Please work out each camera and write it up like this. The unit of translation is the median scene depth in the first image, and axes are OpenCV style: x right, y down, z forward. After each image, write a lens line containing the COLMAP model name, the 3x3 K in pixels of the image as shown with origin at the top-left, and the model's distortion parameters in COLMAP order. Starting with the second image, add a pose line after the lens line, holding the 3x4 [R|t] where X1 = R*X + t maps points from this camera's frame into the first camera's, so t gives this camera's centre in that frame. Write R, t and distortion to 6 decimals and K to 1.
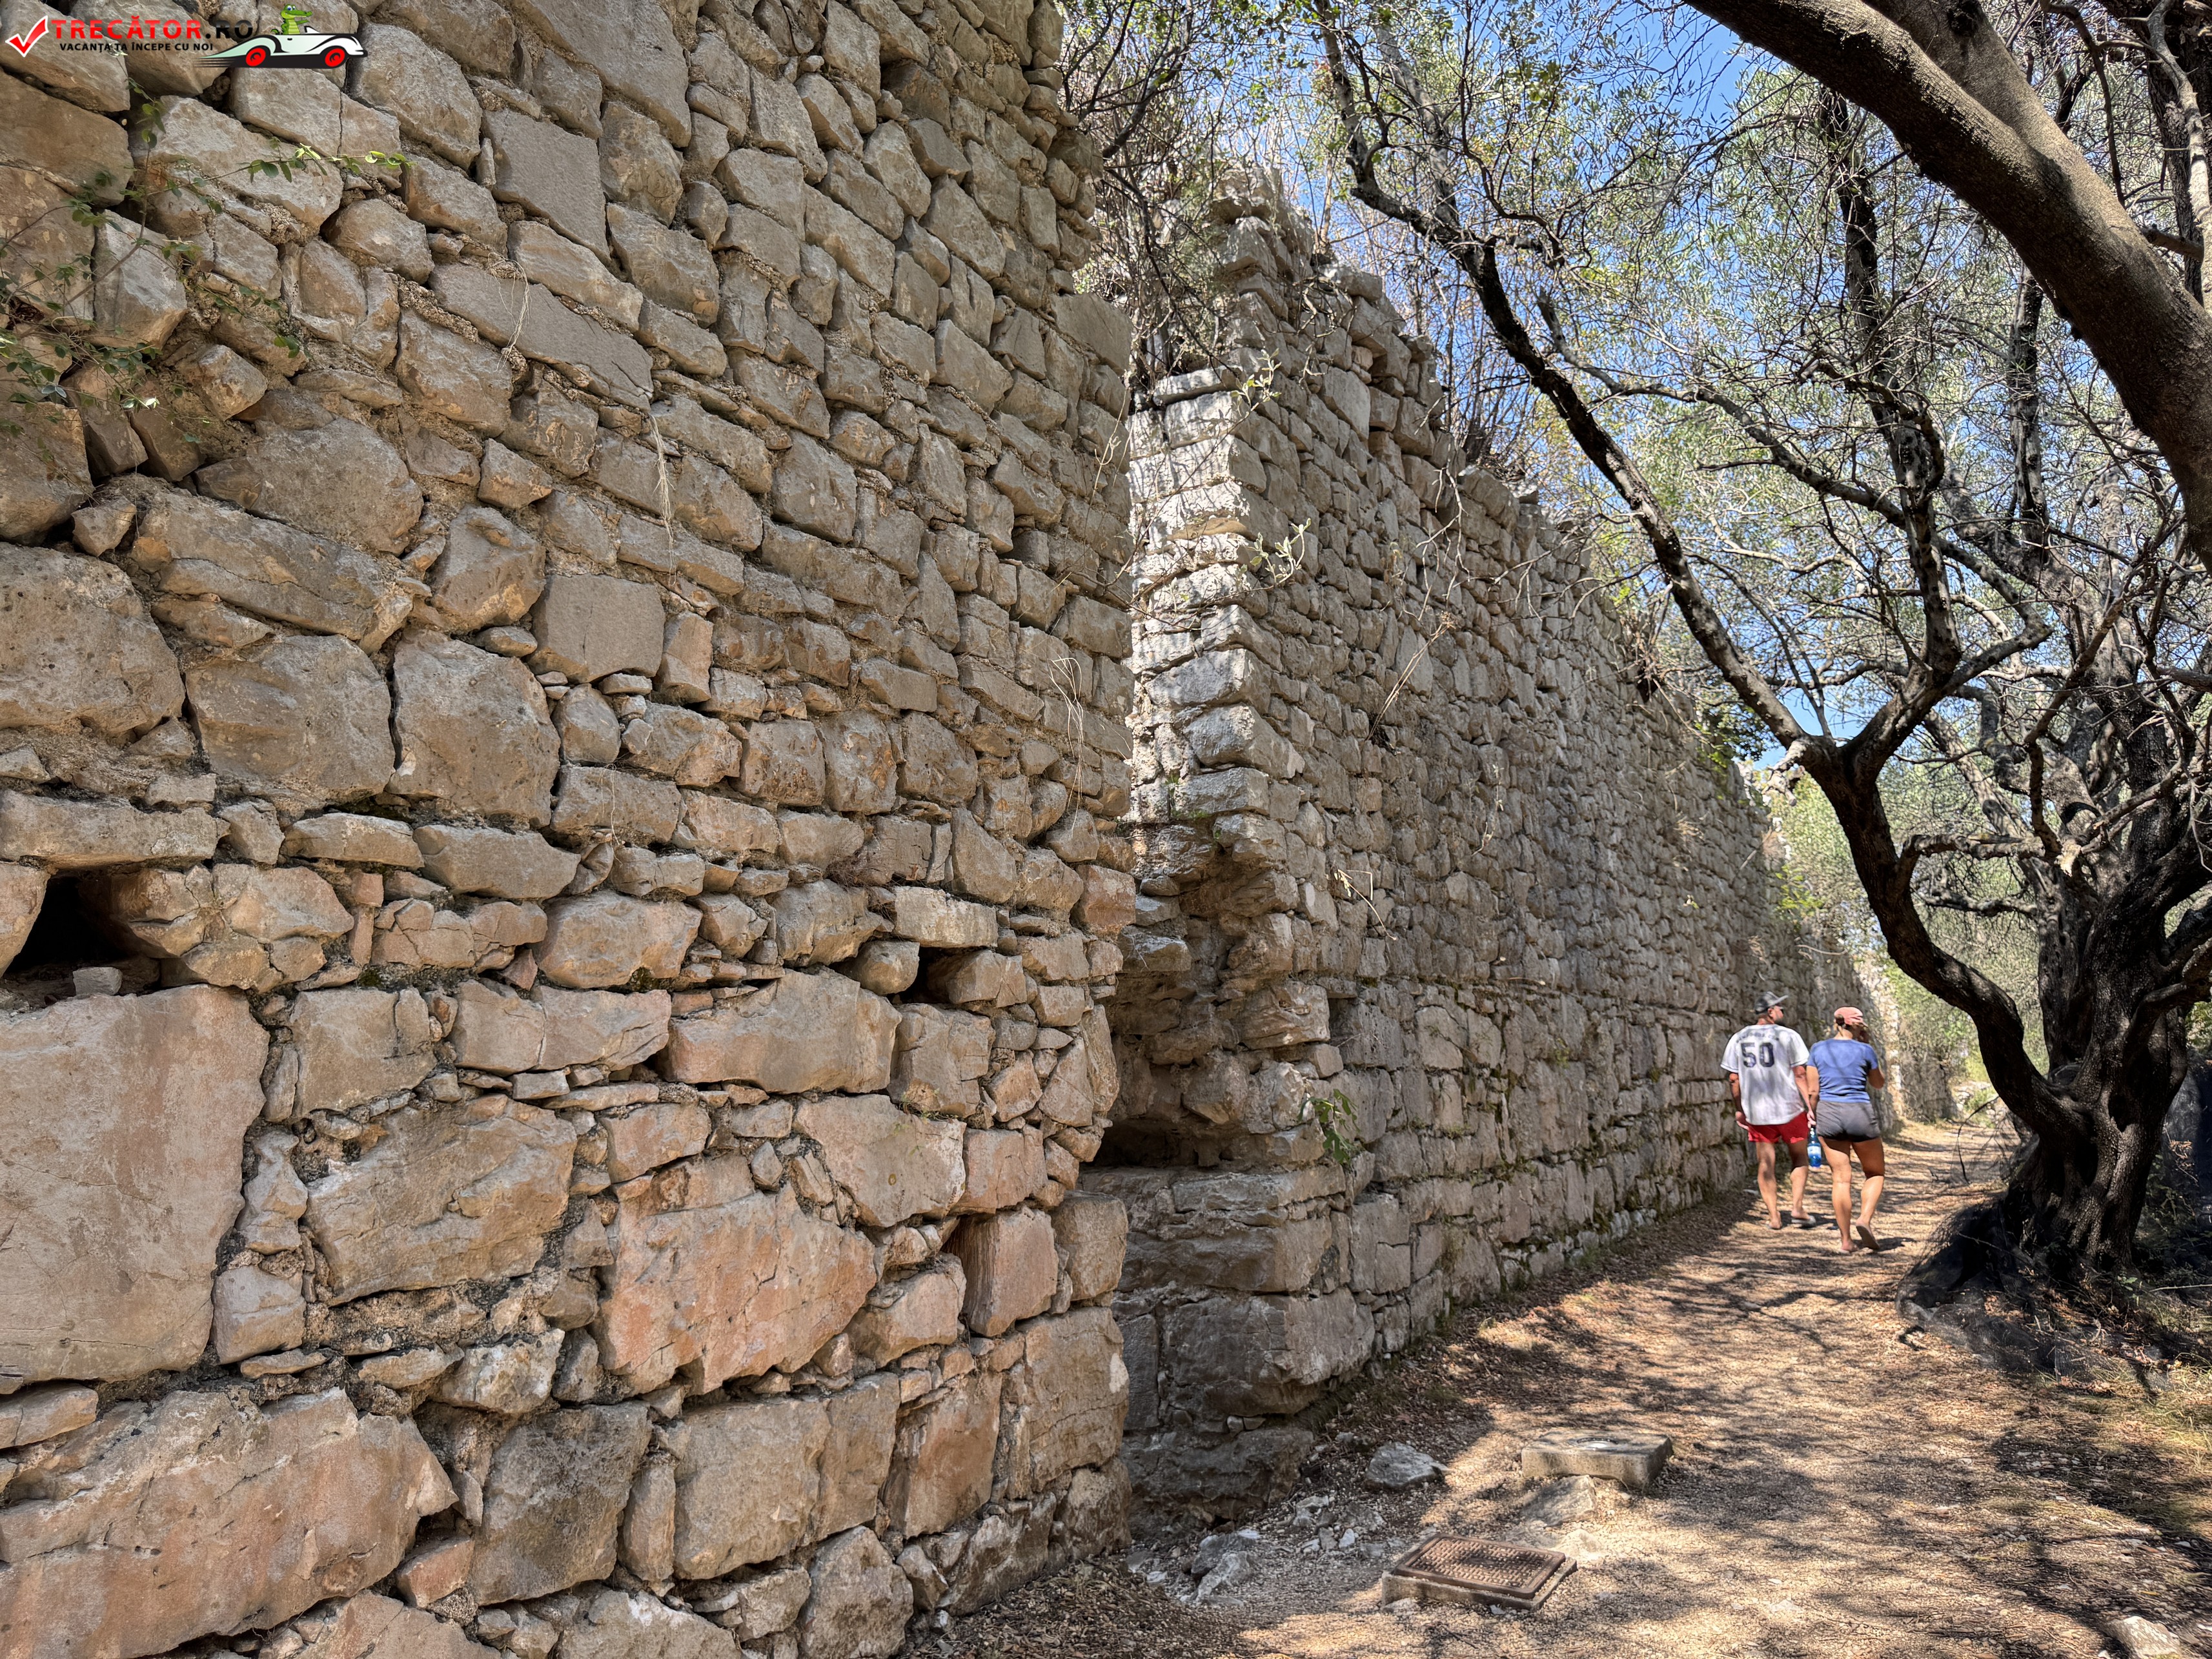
lens RADIAL K [[1571.0, 0, 1104.9], [0, 1571.0, 822.9], [0, 0, 1]] dist [0.012141, -0.003621]
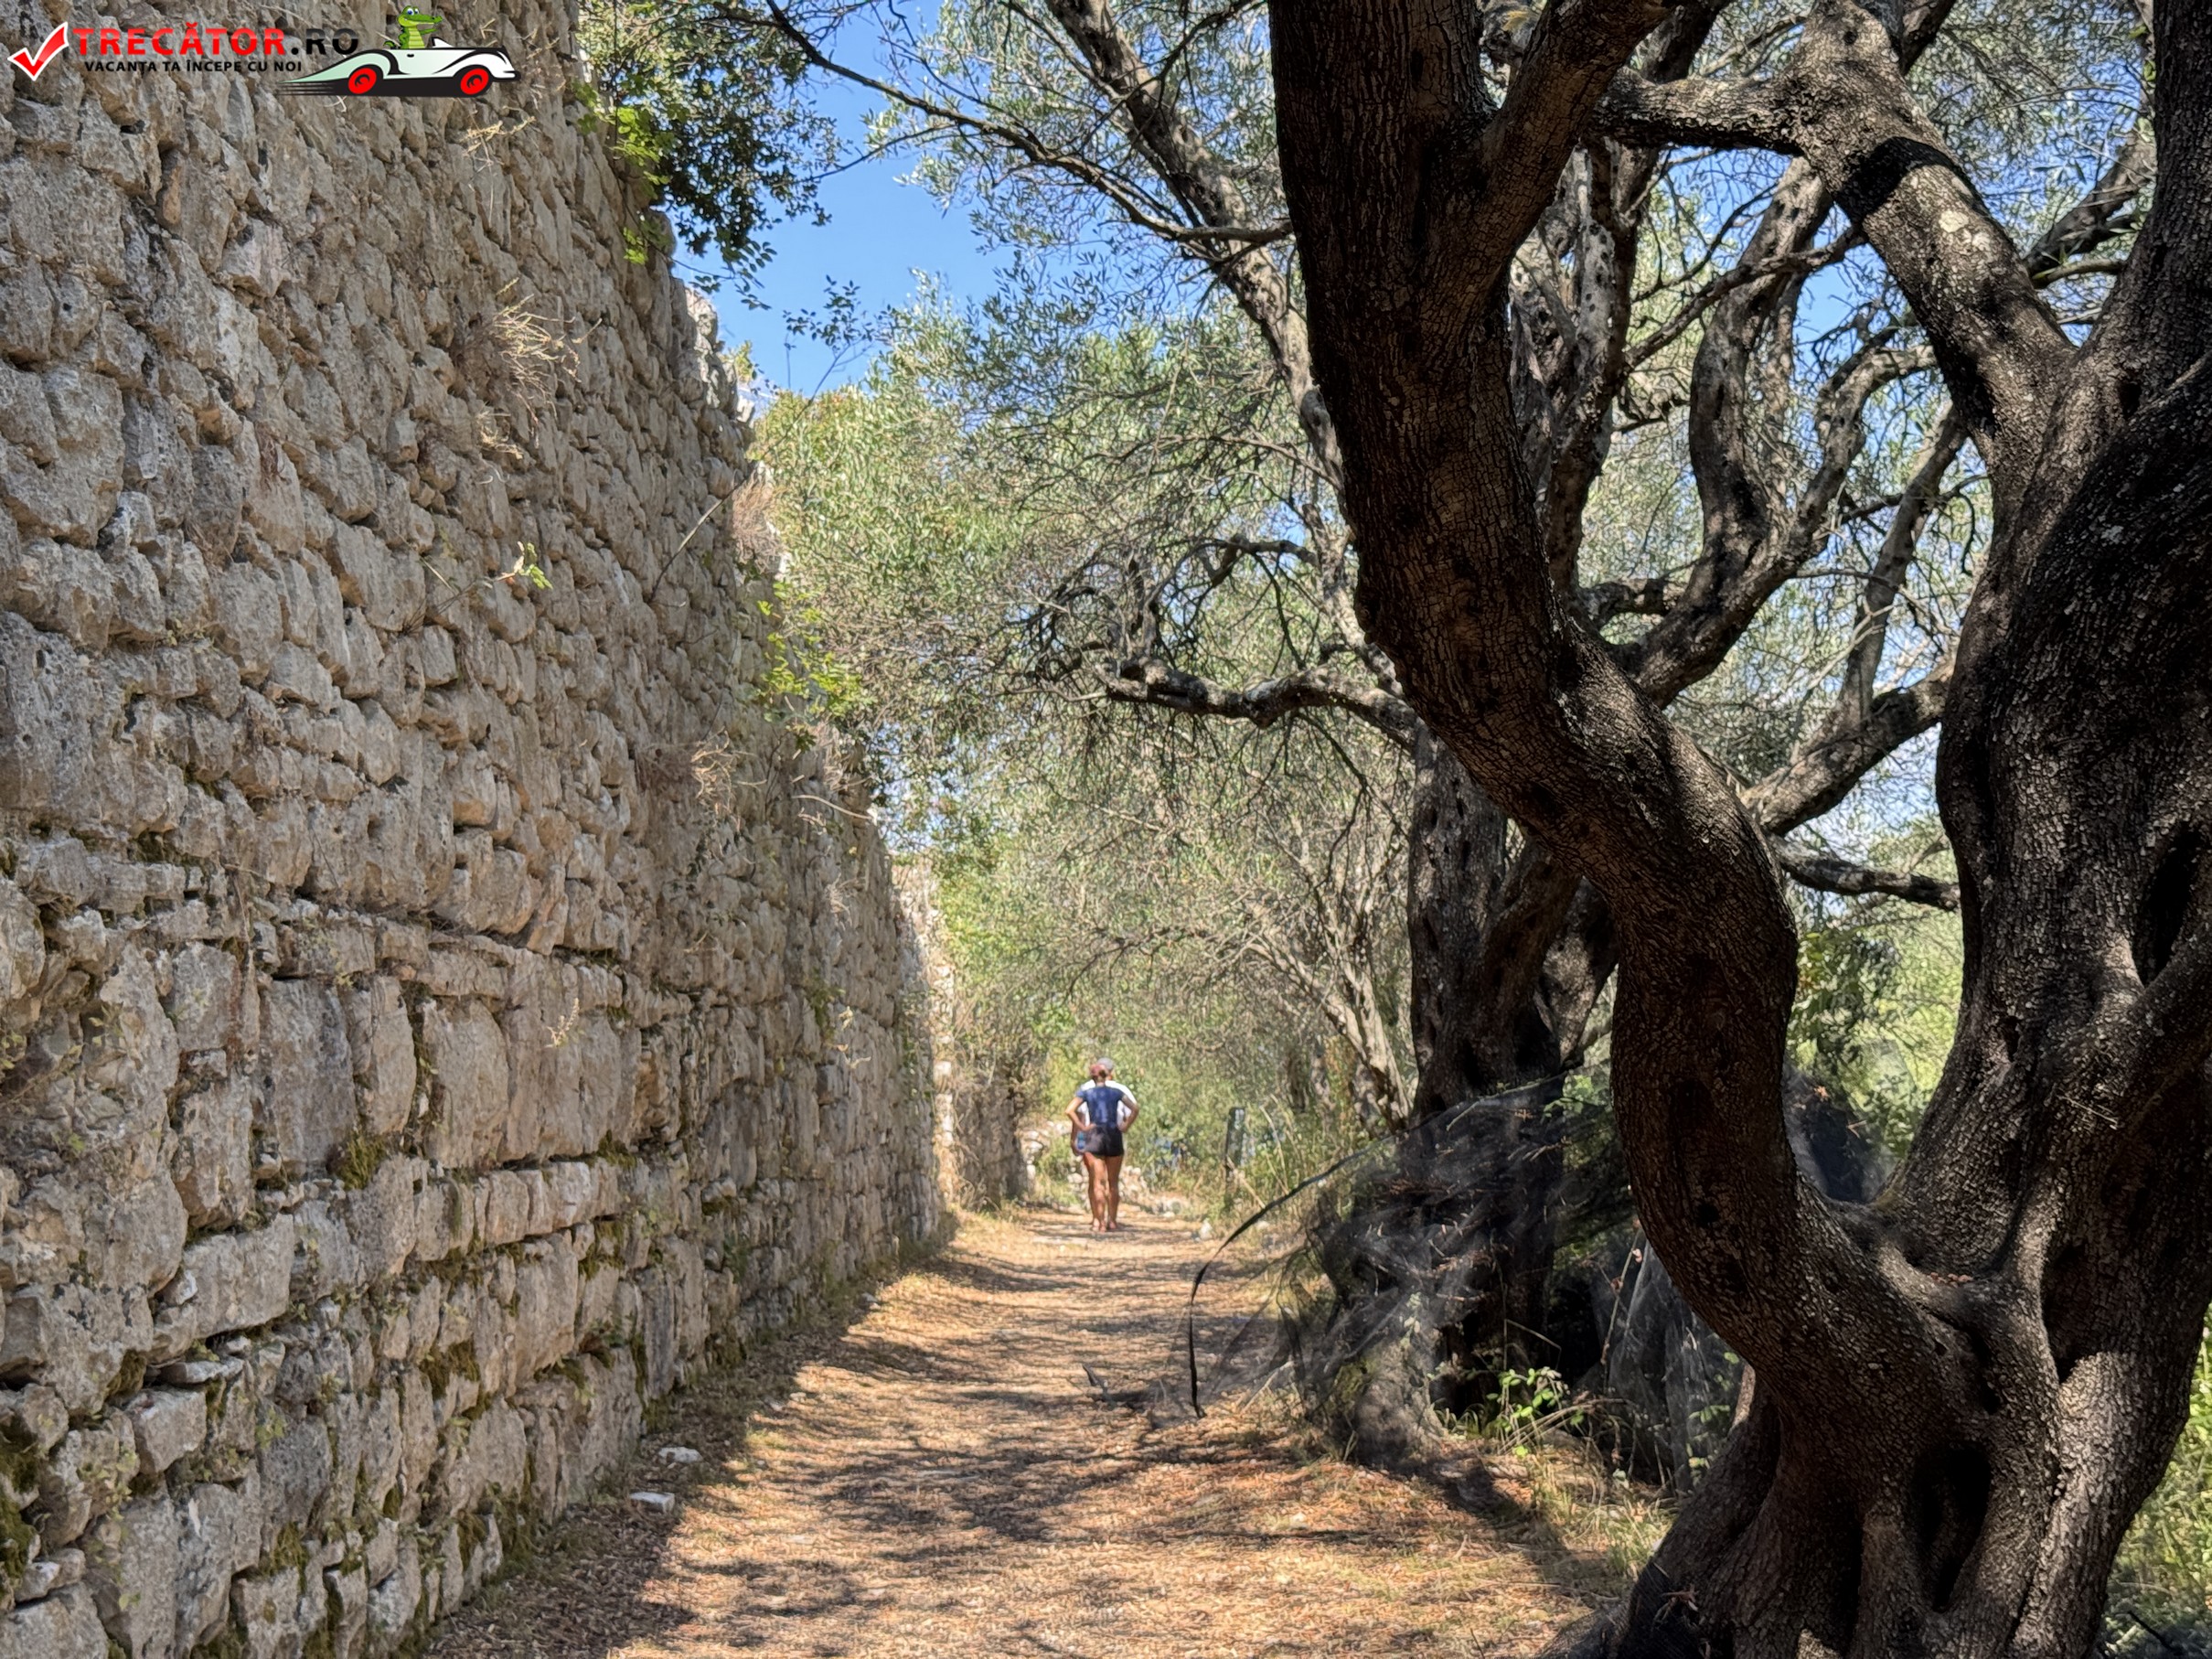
lens RADIAL K [[3087.6, 0, 1107.1], [0, 3087.6, 828.8], [0, 0, 1]] dist [0.025619, 0.000000]
pose [[0.861074, 0.032878, 0.507415, 0.169569], [-0.066810, 0.996571, 0.048803, 0.061424], [-0.504071, -0.075923, 0.860319, 0.432181]]
